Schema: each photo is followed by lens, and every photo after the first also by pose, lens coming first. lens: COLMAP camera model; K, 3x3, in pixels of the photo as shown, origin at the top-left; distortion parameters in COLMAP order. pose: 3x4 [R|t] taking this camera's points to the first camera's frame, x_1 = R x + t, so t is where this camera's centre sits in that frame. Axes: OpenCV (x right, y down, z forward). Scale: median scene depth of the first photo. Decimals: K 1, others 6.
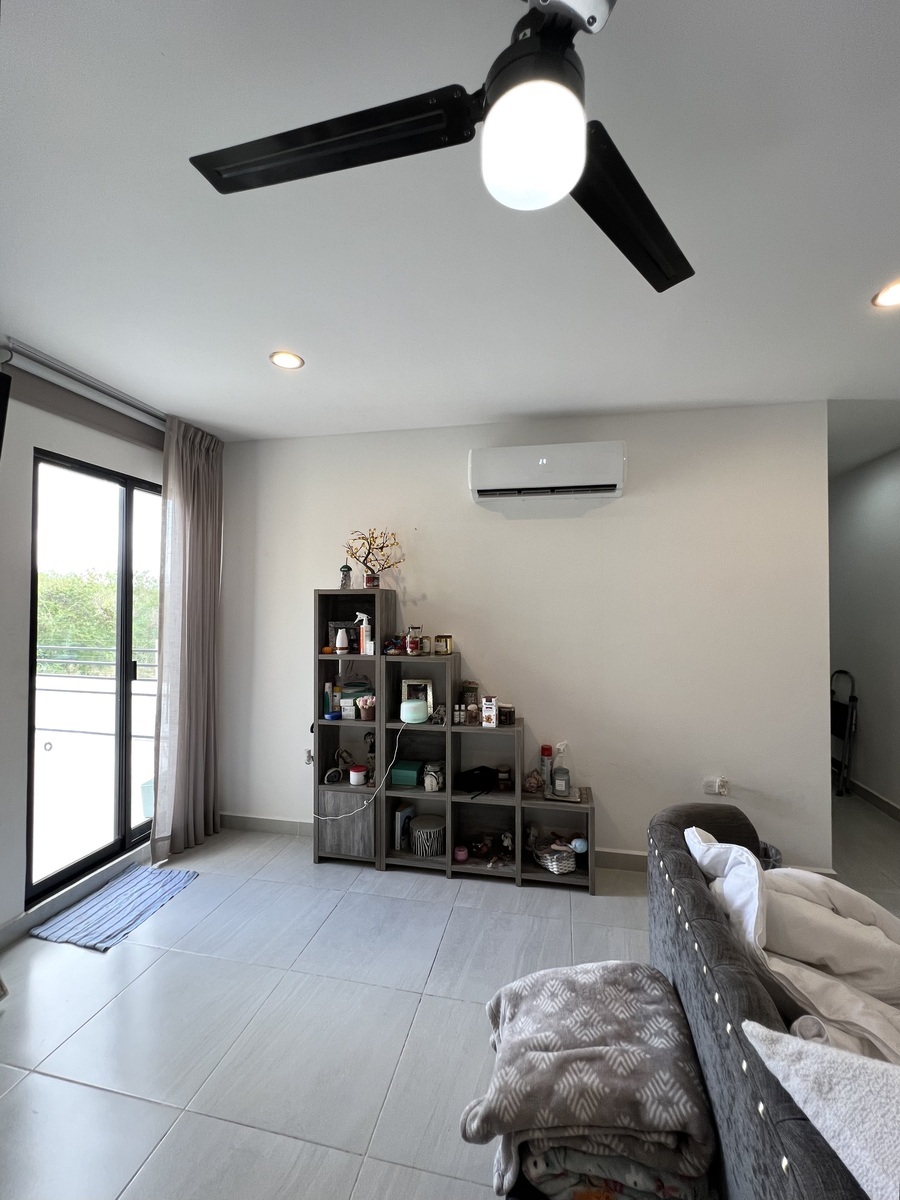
lens RADIAL K [[487.4, 0, 453.7], [0, 487.4, 599.4], [0, 0, 1]] dist [0.000638, -0.000926]
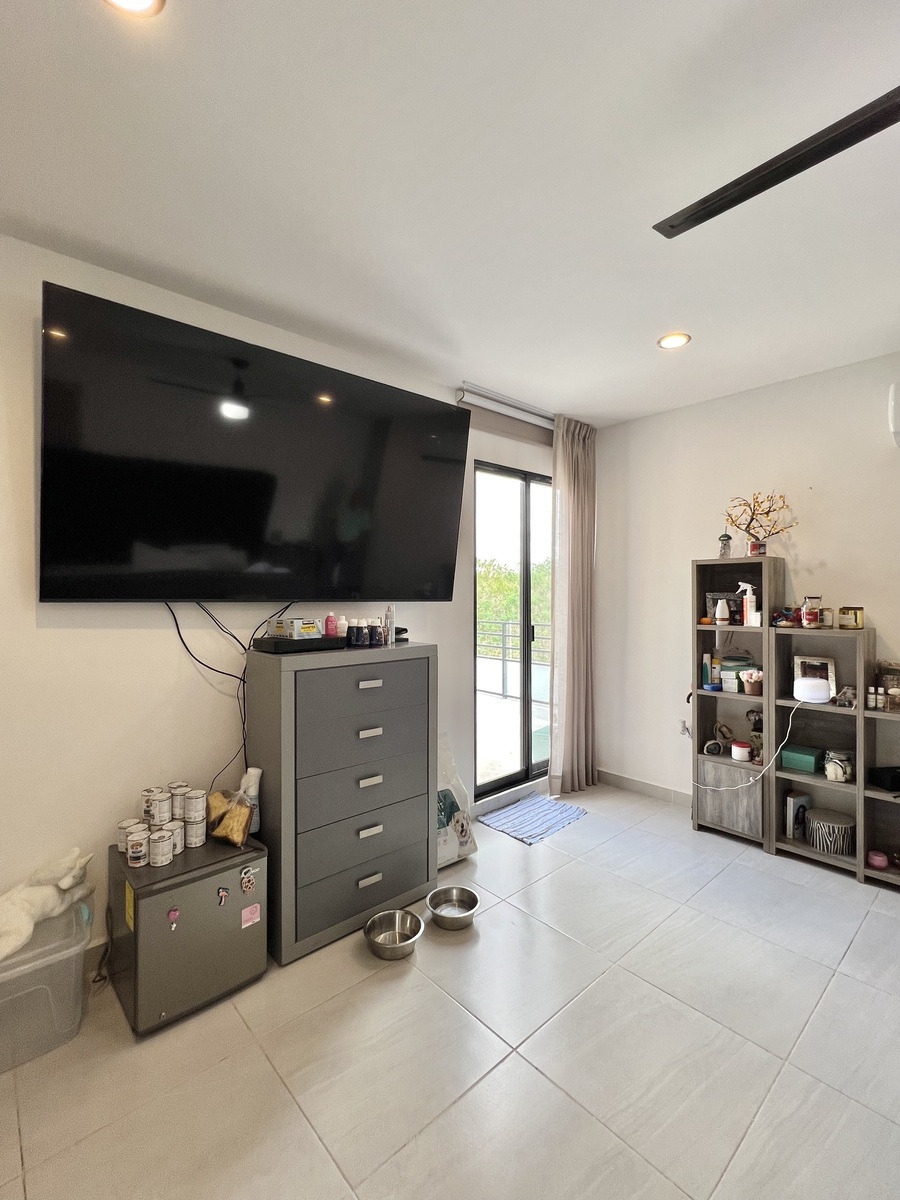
lens RADIAL K [[533.6, 0, 459.5], [0, 533.6, 598.2], [0, 0, 1]] dist [0.000179, 0.000666]
pose [[0.814133, 0.001045, -0.580678, -0.038740], [0.013952, 0.999674, 0.021360, 0.028901], [0.580511, -0.025492, 0.813853, -0.182985]]
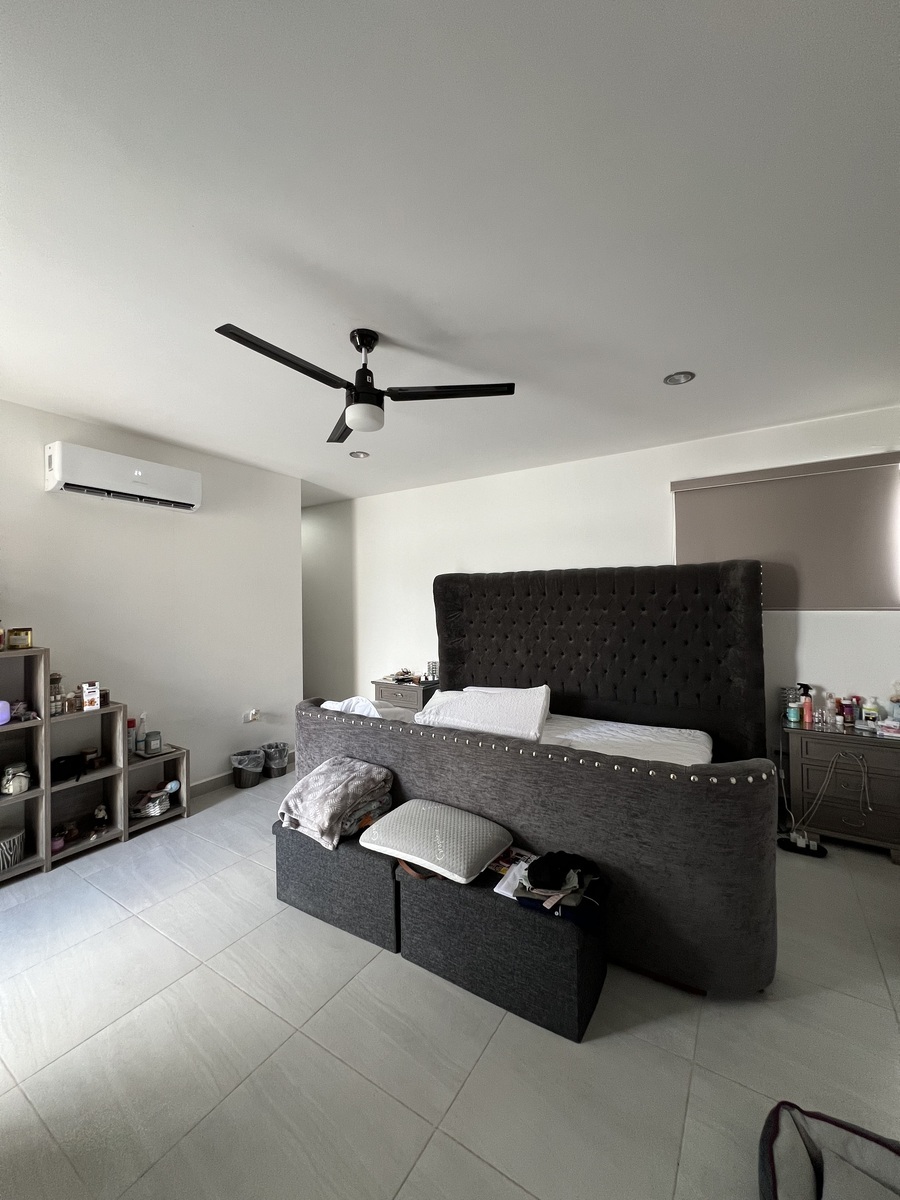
lens RADIAL K [[487.4, 0, 445.7], [0, 487.4, 598.7], [0, 0, 1]] dist [0.000638, -0.000926]
pose [[0.357856, 0.000732, 0.933777, -0.625595], [-0.003841, 0.999992, 0.000689, 0.013704], [-0.933769, -0.003833, 0.357856, -0.103467]]
